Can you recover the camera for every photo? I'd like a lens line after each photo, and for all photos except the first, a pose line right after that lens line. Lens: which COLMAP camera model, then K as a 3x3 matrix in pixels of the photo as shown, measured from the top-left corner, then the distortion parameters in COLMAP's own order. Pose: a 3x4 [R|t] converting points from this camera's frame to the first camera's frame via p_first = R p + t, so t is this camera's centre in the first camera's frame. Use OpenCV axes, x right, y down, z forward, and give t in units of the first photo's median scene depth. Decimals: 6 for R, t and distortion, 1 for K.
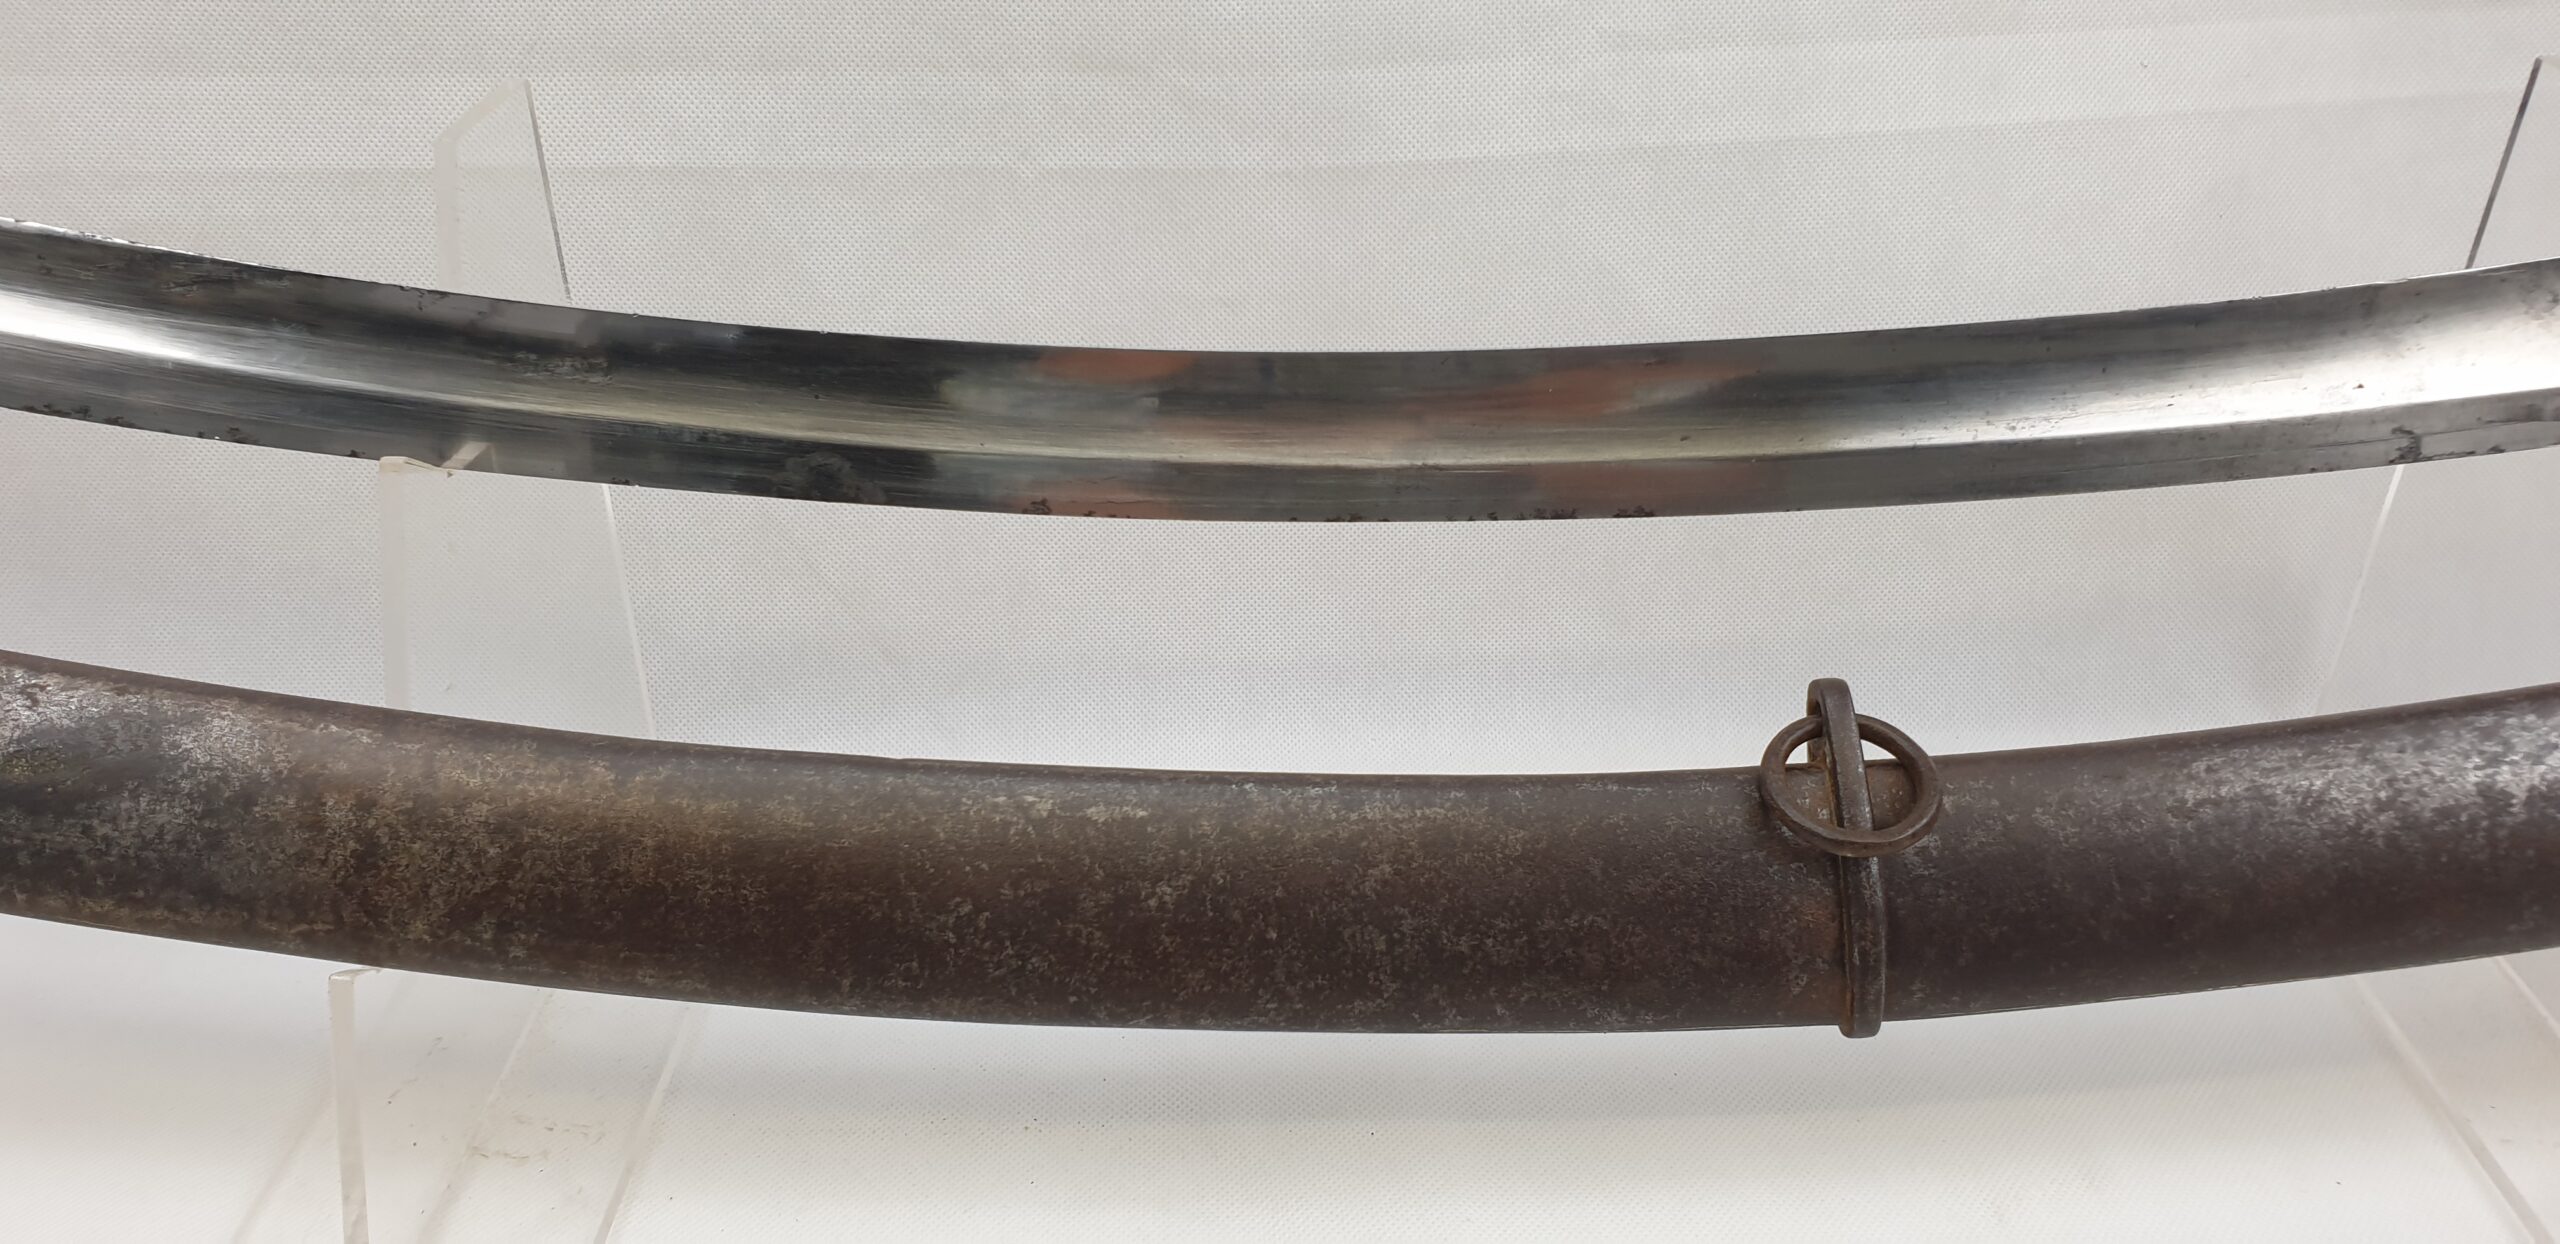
lens RADIAL K [[1829.9, 0, 1272.1], [0, 1829.9, 619.1], [0, 0, 1]] dist [0.026888, -0.043933]
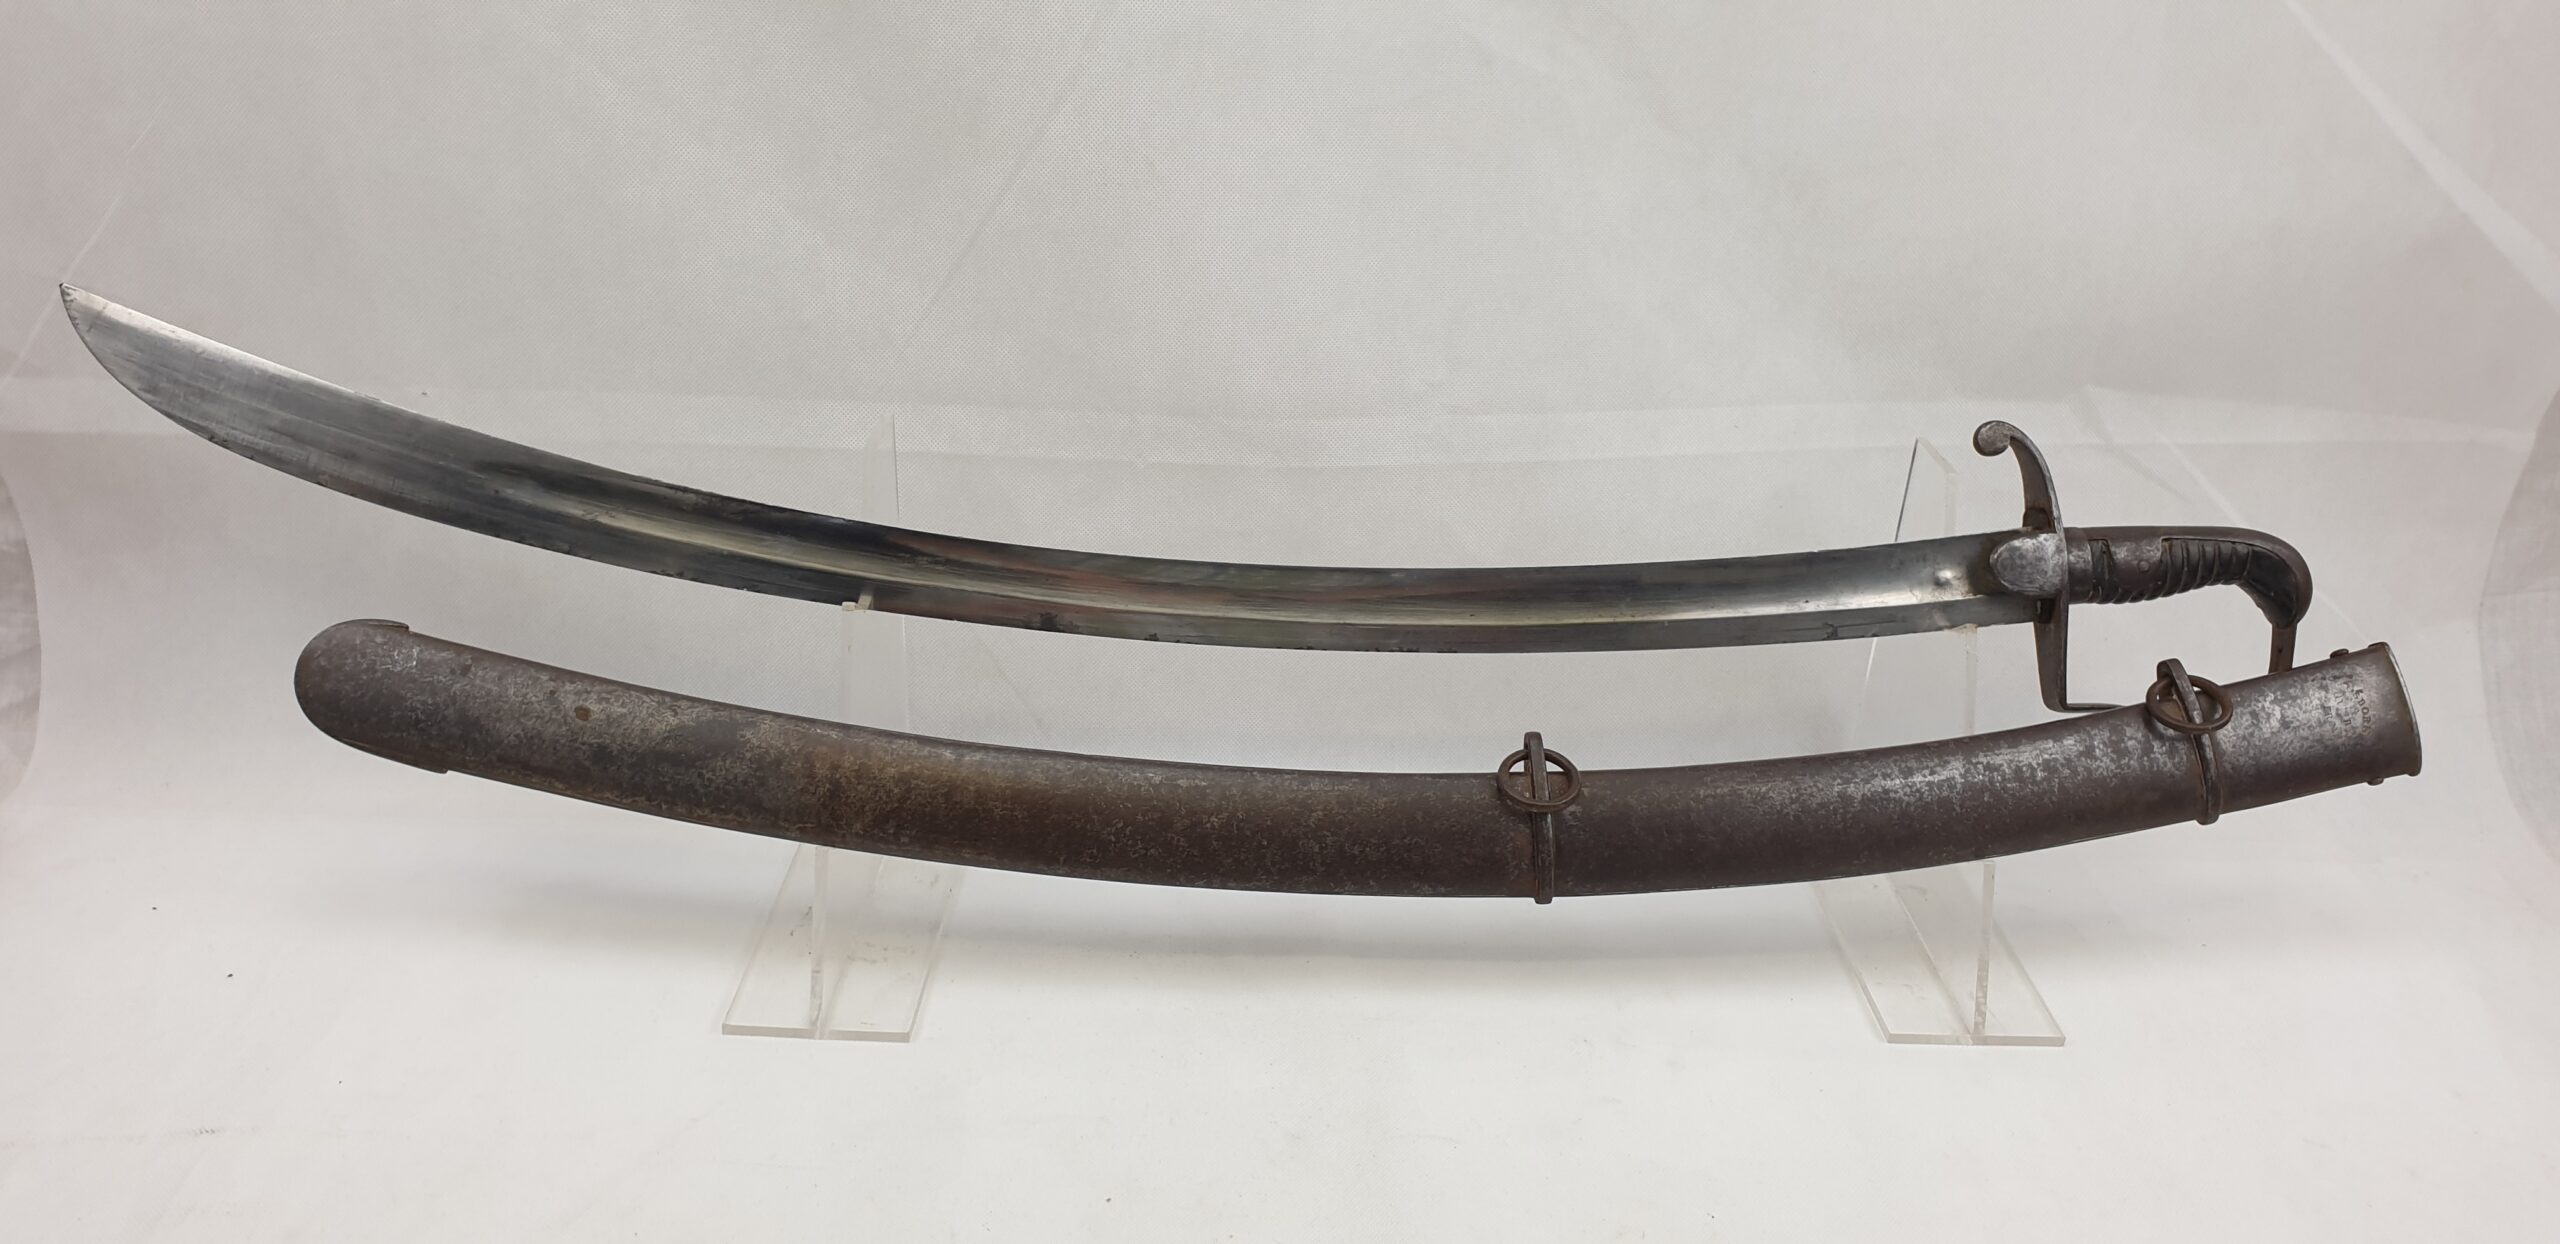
lens RADIAL K [[1829.9, 0, 1272.1], [0, 1829.9, 619.1], [0, 0, 1]] dist [0.026888, -0.043933]
pose [[0.998801, 0.035170, 0.034066, -0.071848], [-0.031857, 0.995124, -0.093346, 0.111603], [-0.037183, 0.092149, 0.995051, -1.108257]]
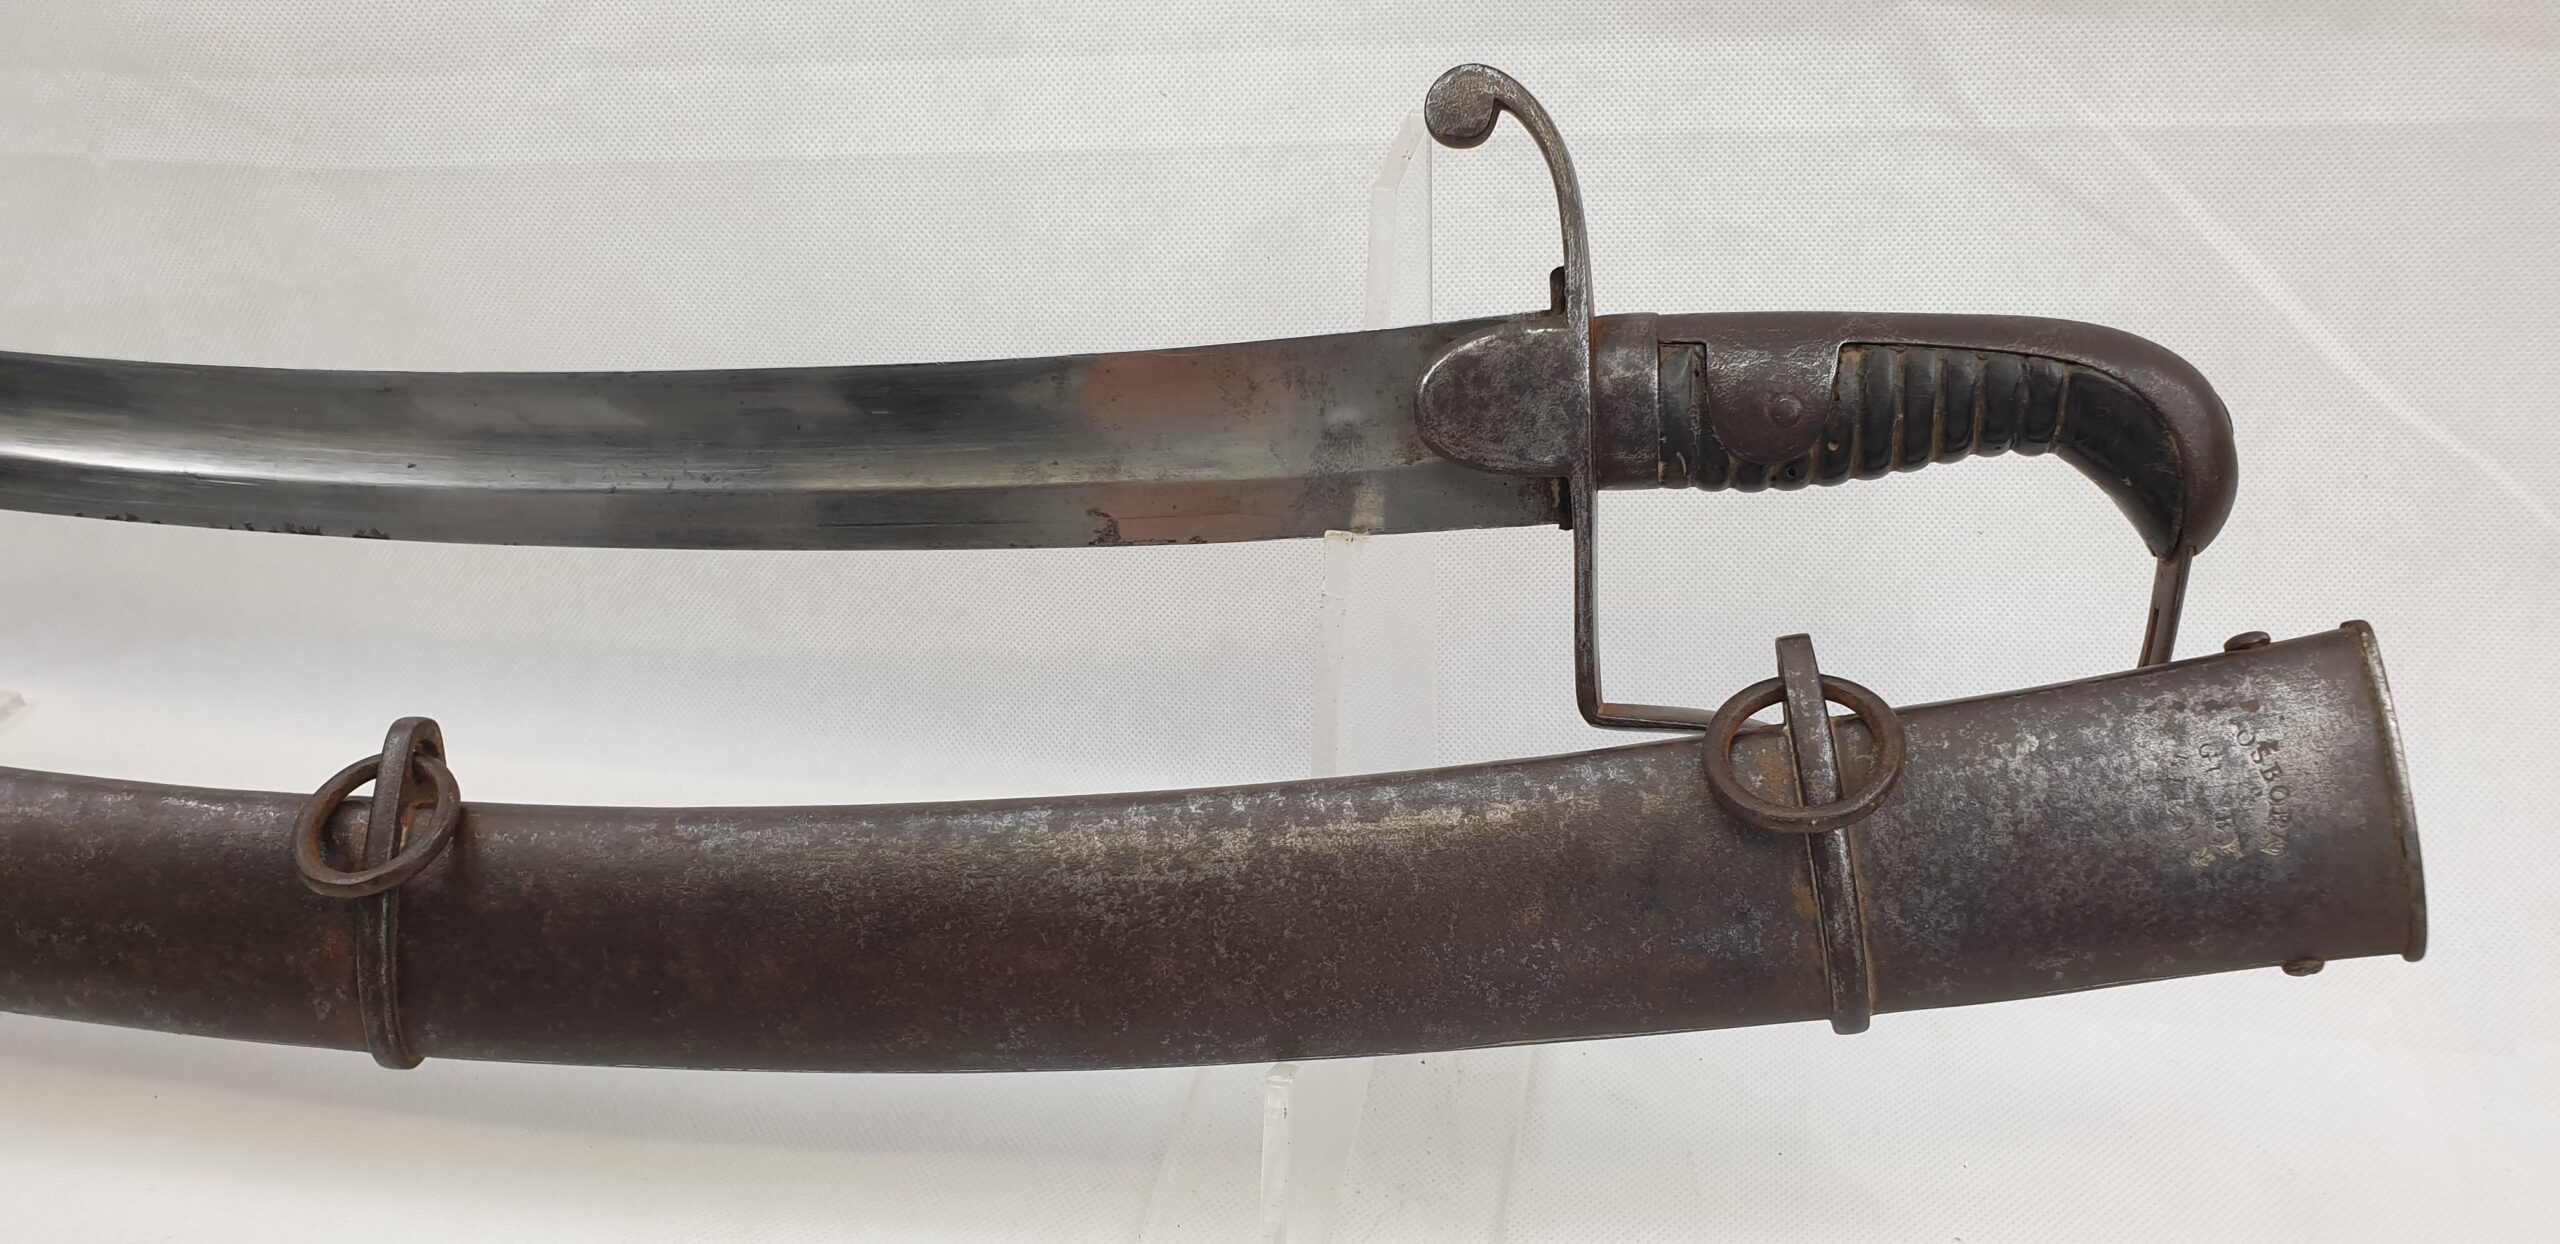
lens RADIAL K [[1820.5, 0, 1360.5], [0, 1820.5, 610.7], [0, 0, 1]] dist [0.050984, -0.059972]
pose [[0.980565, 0.083210, -0.177673, 1.019784], [-0.075381, 0.995881, 0.050379, -0.120655], [0.181134, -0.036007, 0.982799, 0.096936]]
